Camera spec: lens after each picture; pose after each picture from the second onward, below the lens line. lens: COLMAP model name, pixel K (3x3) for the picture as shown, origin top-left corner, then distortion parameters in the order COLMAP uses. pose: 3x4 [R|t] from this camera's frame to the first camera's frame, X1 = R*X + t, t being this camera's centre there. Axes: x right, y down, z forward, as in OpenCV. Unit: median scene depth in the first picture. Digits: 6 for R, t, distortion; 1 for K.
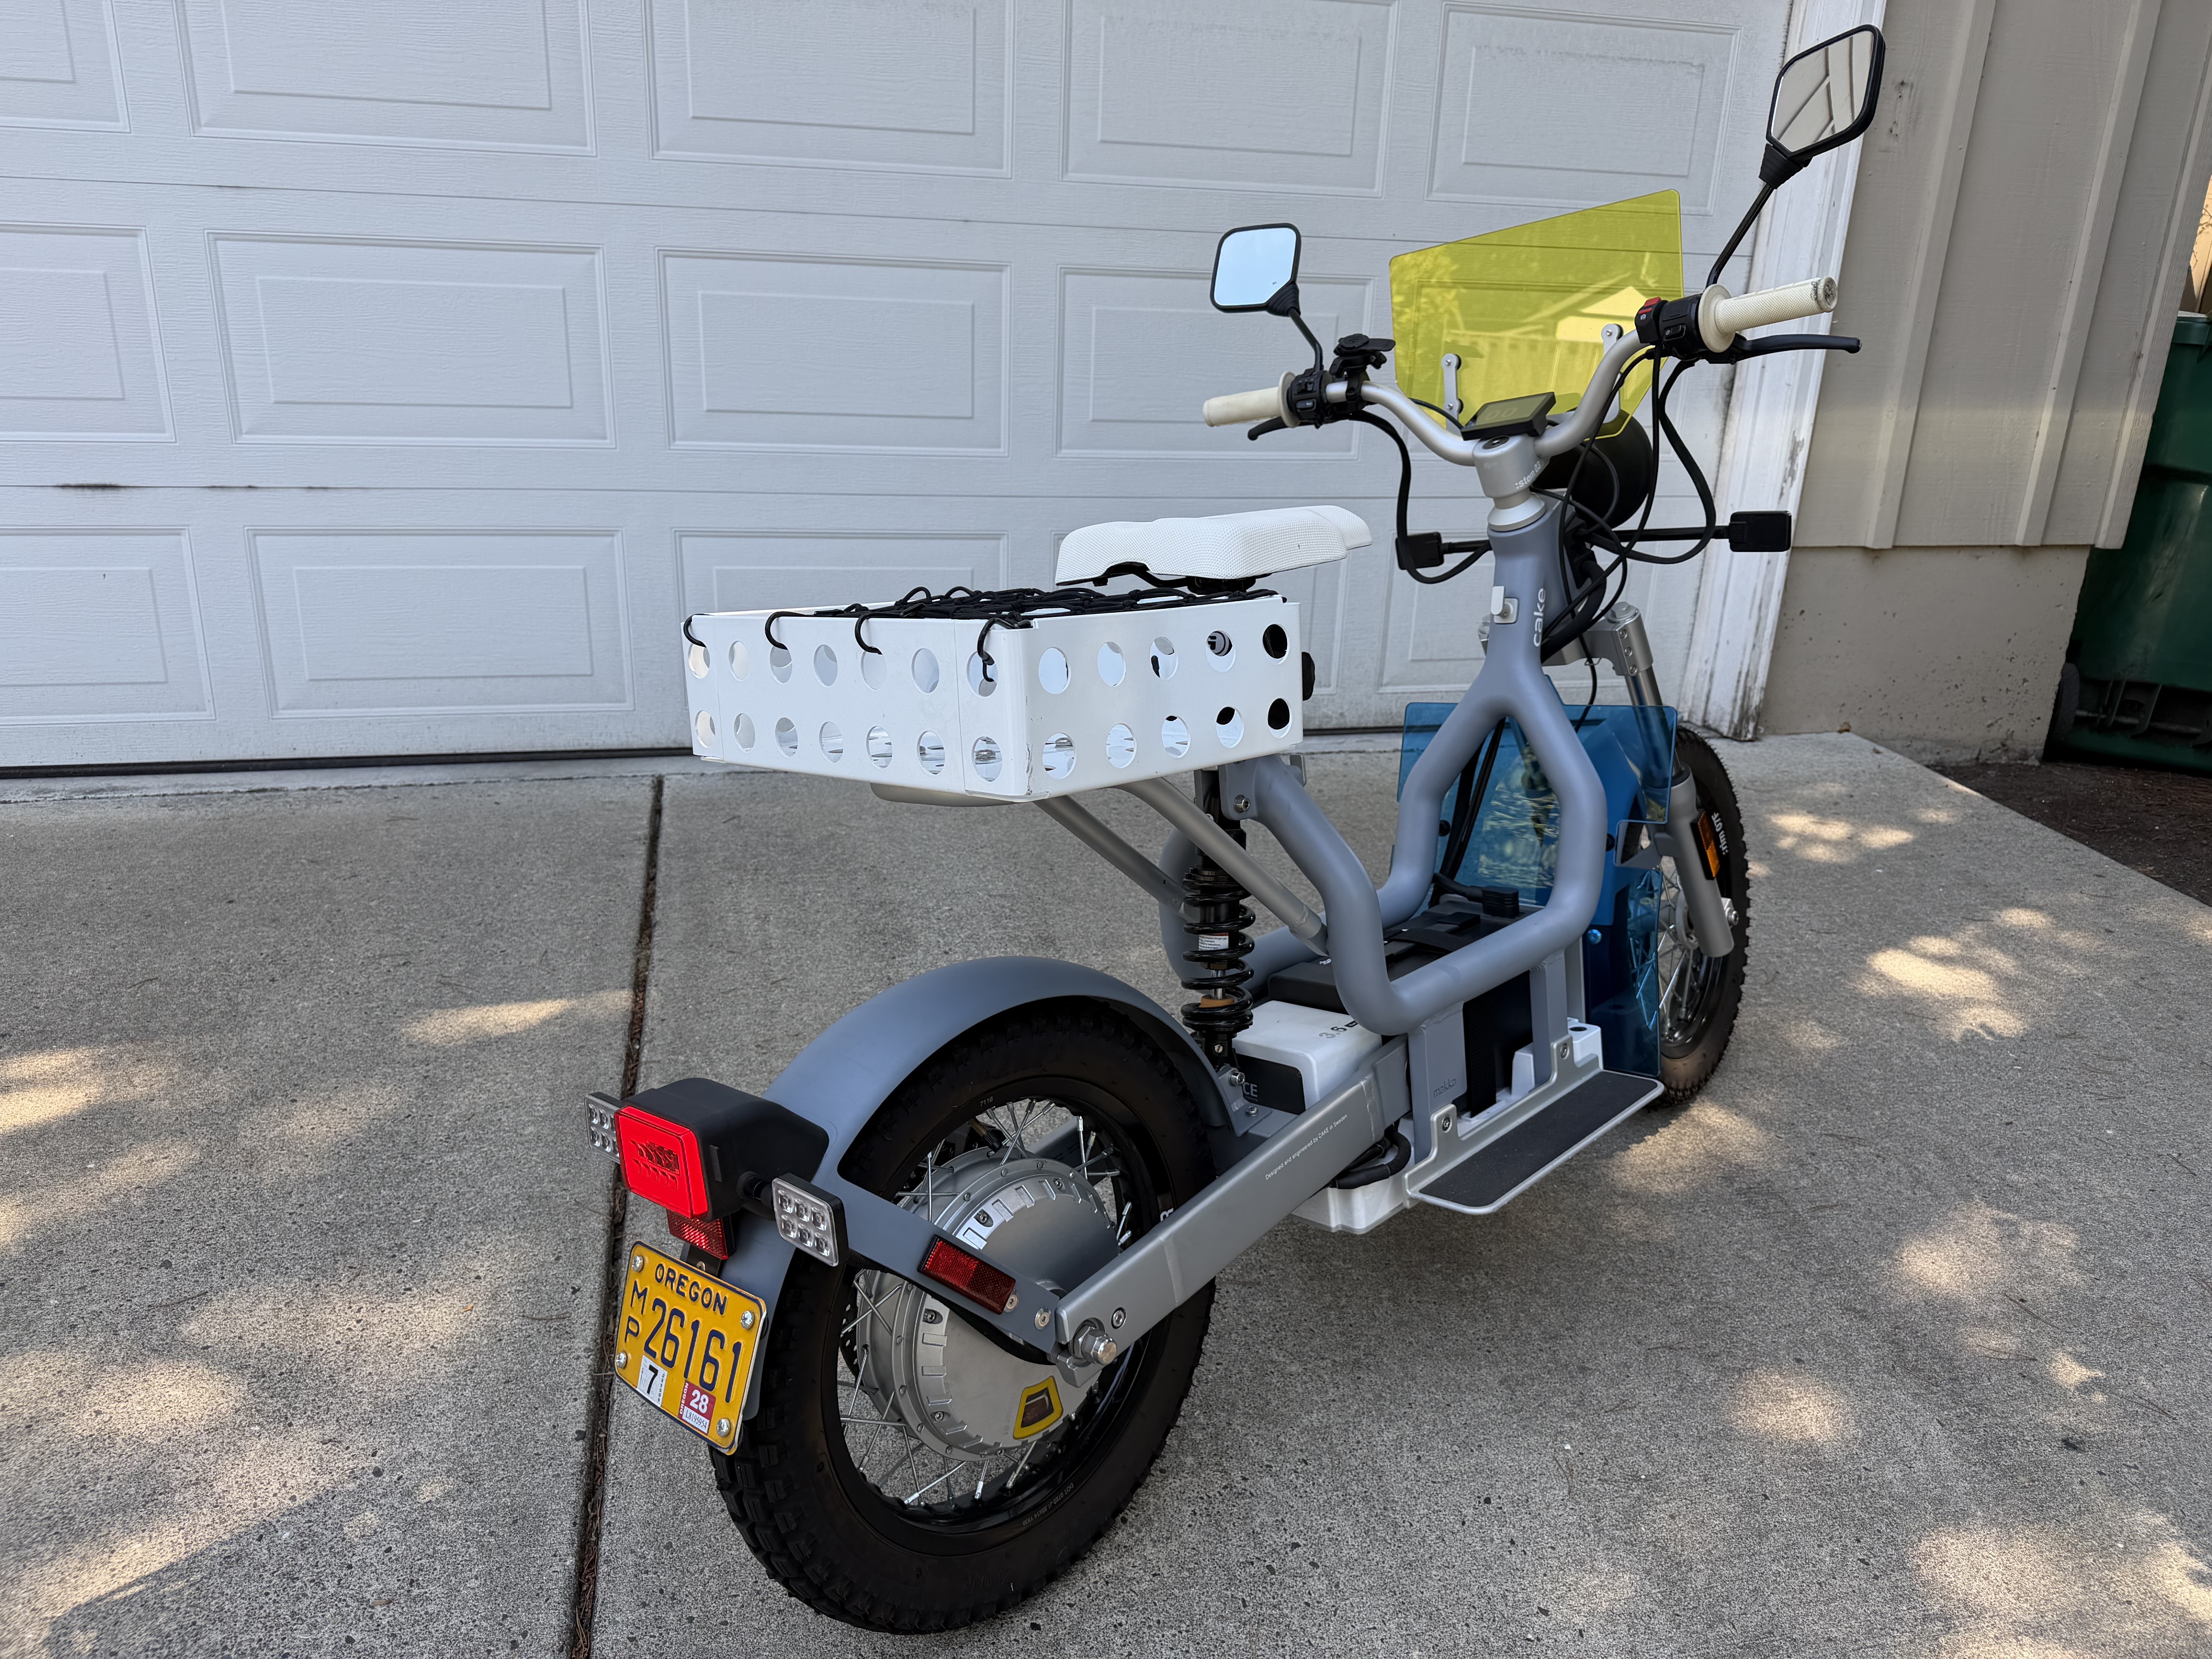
lens RADIAL K [[1576.7, 0, 1094.9], [0, 1576.7, 824.6], [0, 0, 1]] dist [0.007504, -0.036426]
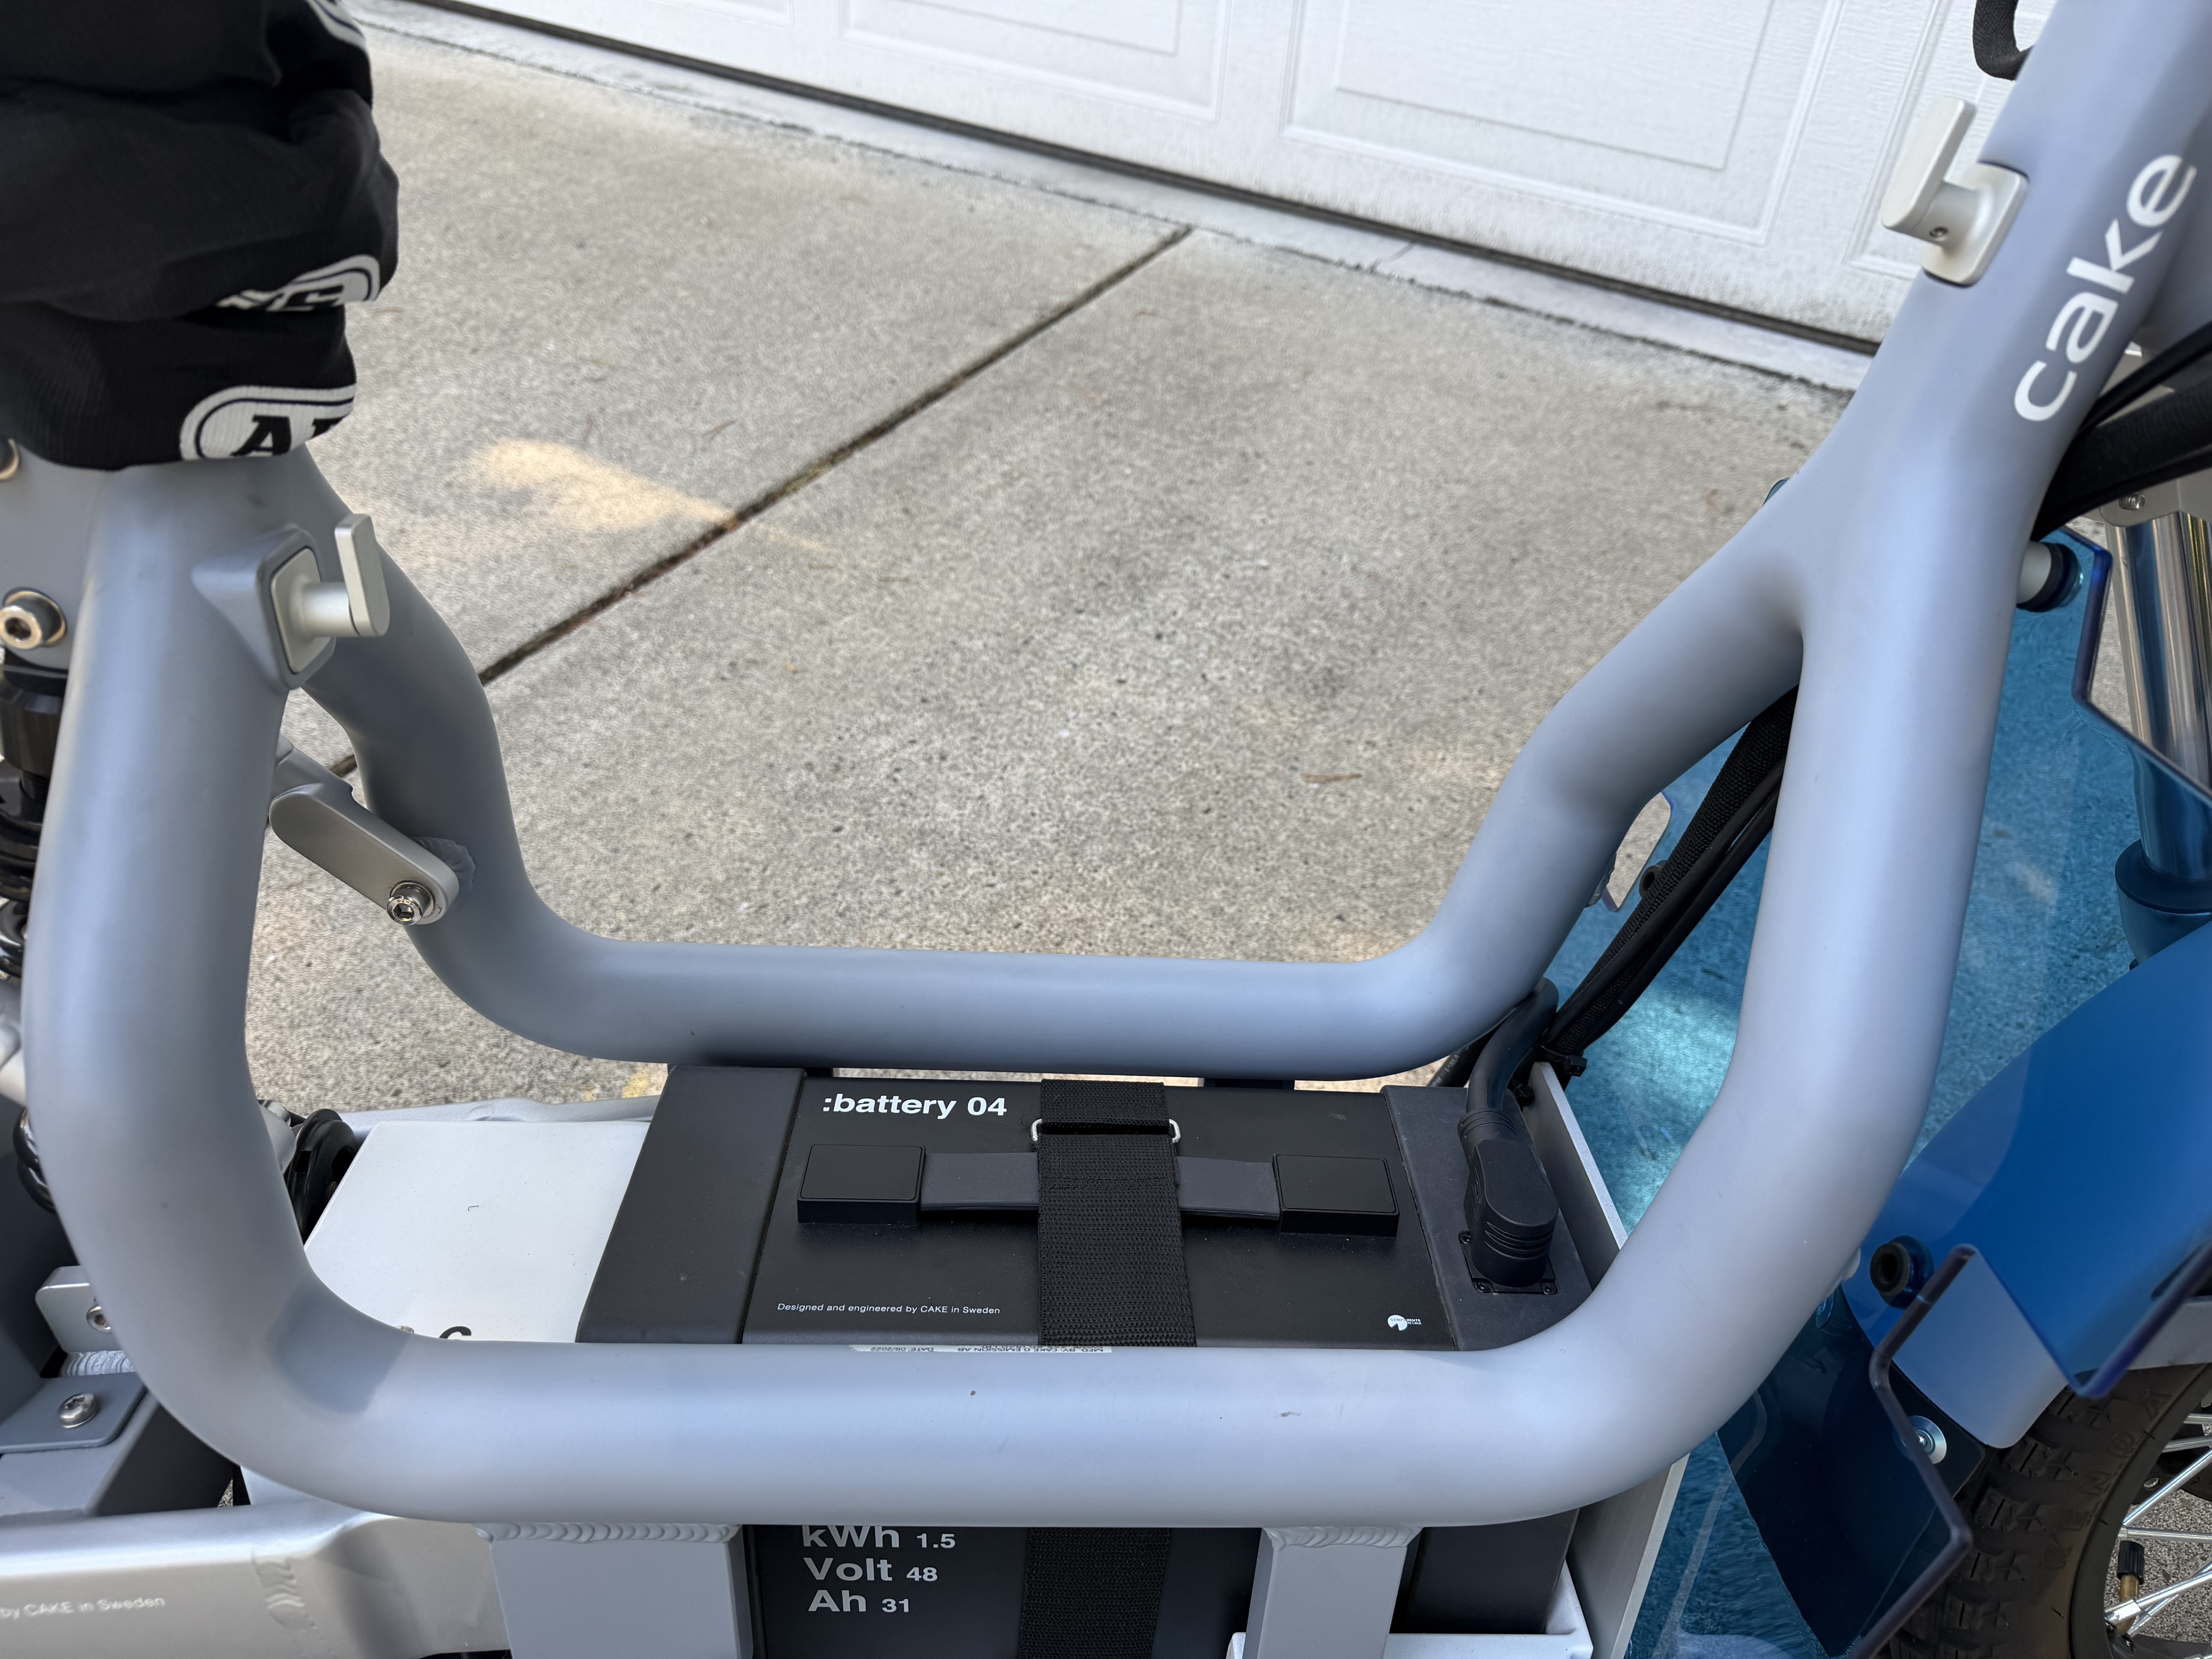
lens RADIAL K [[1576.7, 0, 1094.9], [0, 1576.7, 824.6], [0, 0, 1]] dist [0.007504, -0.036426]
pose [[0.706315, 0.448536, -0.547663, 0.269232], [-0.244766, 0.880671, 0.405597, -0.099772], [0.664235, -0.152430, 0.731818, 0.606425]]
